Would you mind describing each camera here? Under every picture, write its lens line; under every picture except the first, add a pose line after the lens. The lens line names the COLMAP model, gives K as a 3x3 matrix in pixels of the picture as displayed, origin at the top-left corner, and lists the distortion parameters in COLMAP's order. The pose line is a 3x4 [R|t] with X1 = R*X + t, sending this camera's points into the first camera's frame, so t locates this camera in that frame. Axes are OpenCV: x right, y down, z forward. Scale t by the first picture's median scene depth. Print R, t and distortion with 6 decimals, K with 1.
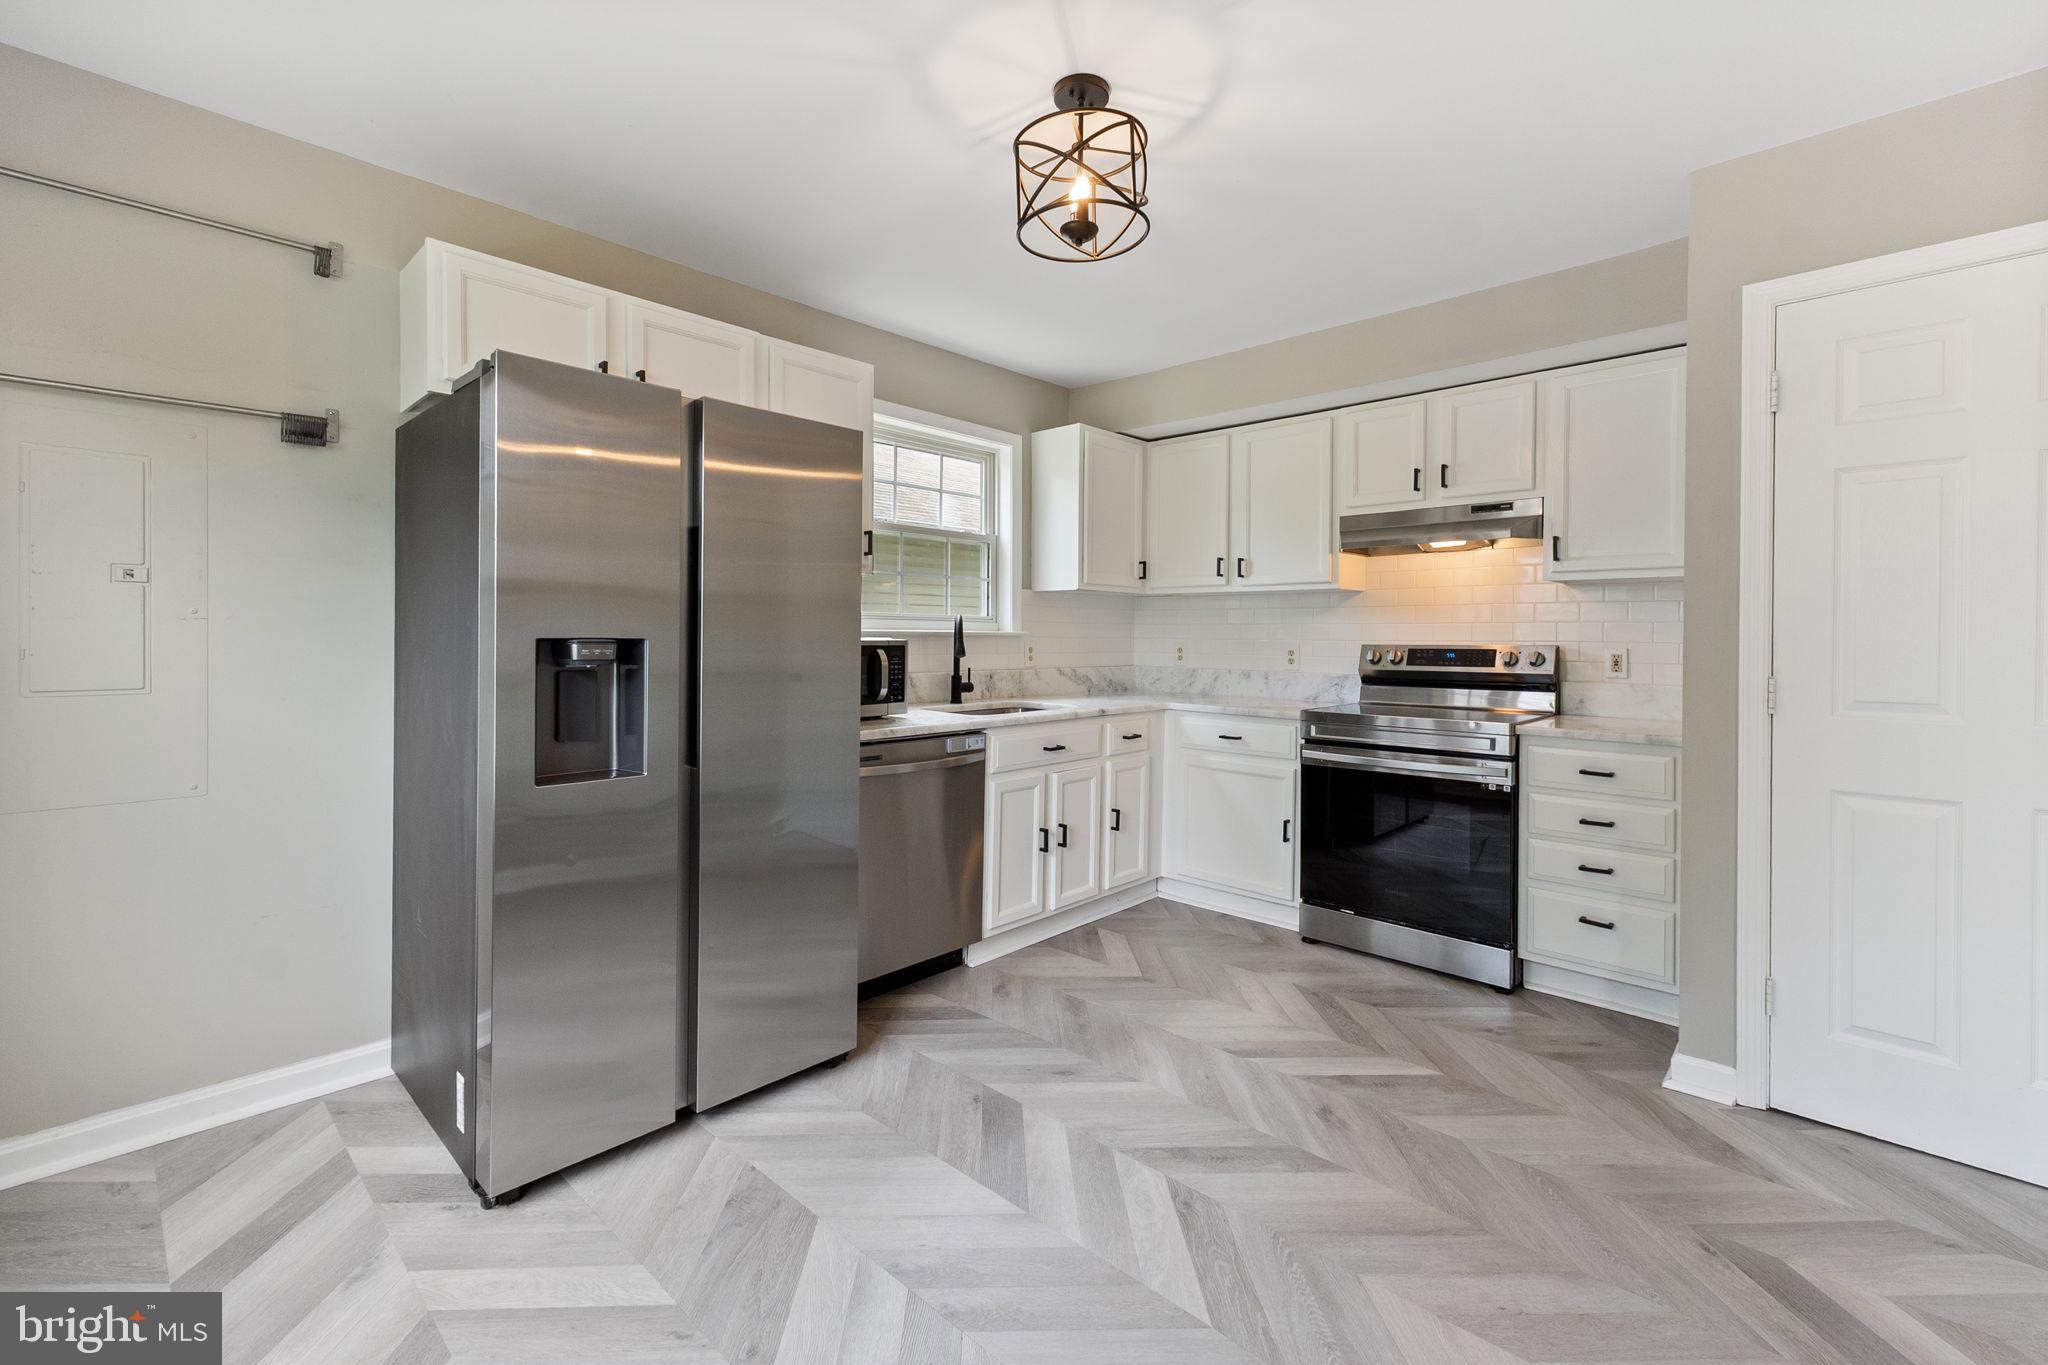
lens RADIAL K [[885.3, 0, 1024.7], [0, 885.3, 637.7], [0, 0, 1]] dist [0.001622, -0.000042]
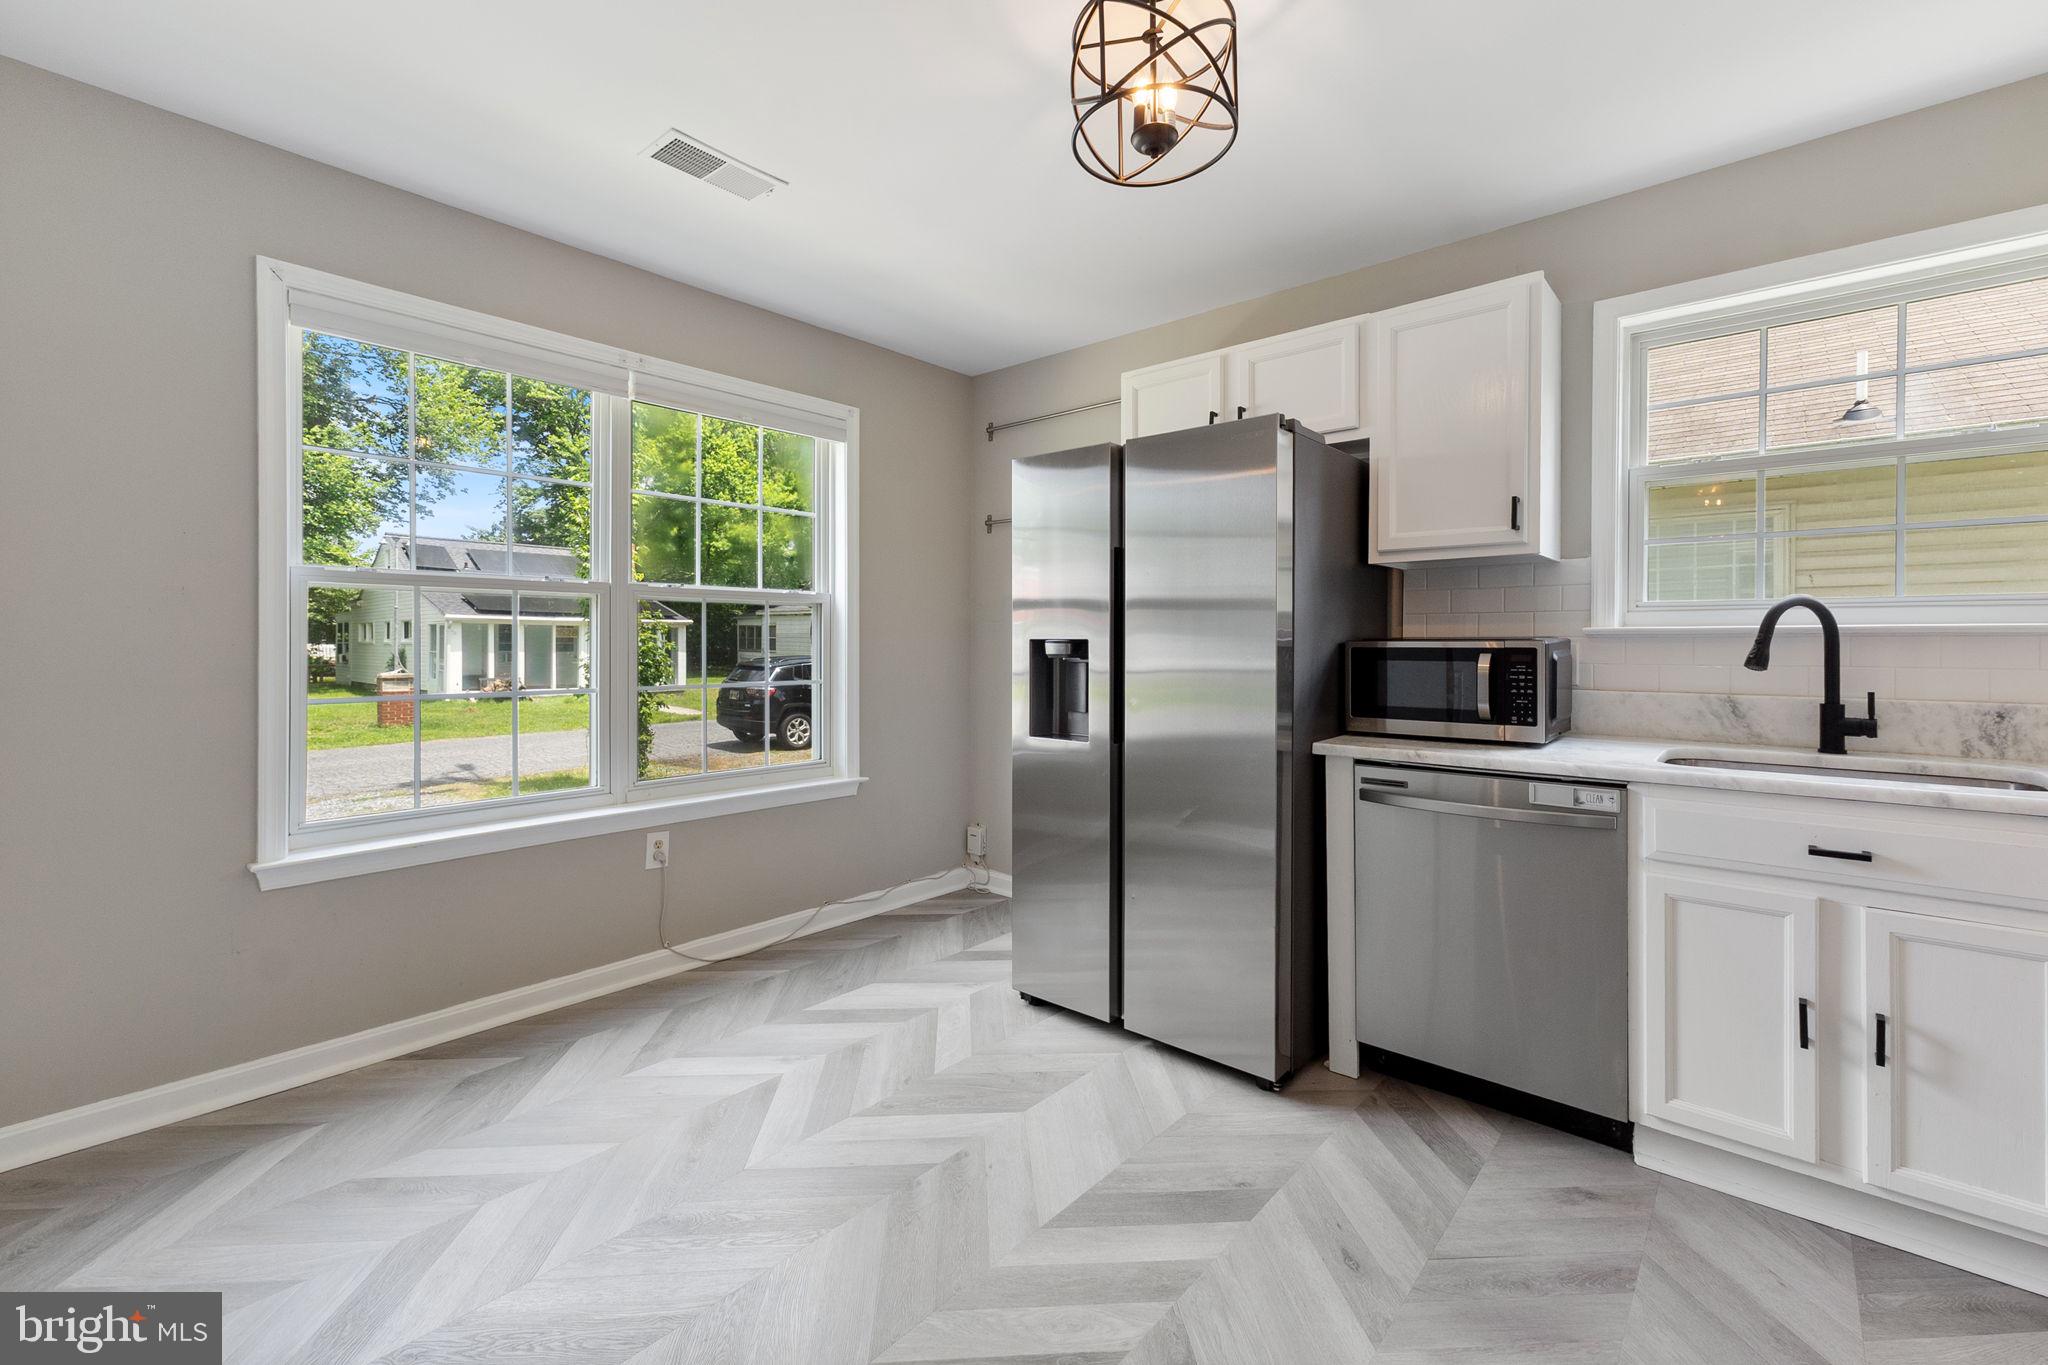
lens RADIAL K [[885.3, 0, 1024.7], [0, 885.3, 637.7], [0, 0, 1]] dist [0.001622, -0.000042]
pose [[0.013060, -0.012938, -0.999831, 0.698178], [-0.001809, 0.999914, -0.012962, 0.012401], [0.999913, 0.001978, 0.013035, 0.691806]]
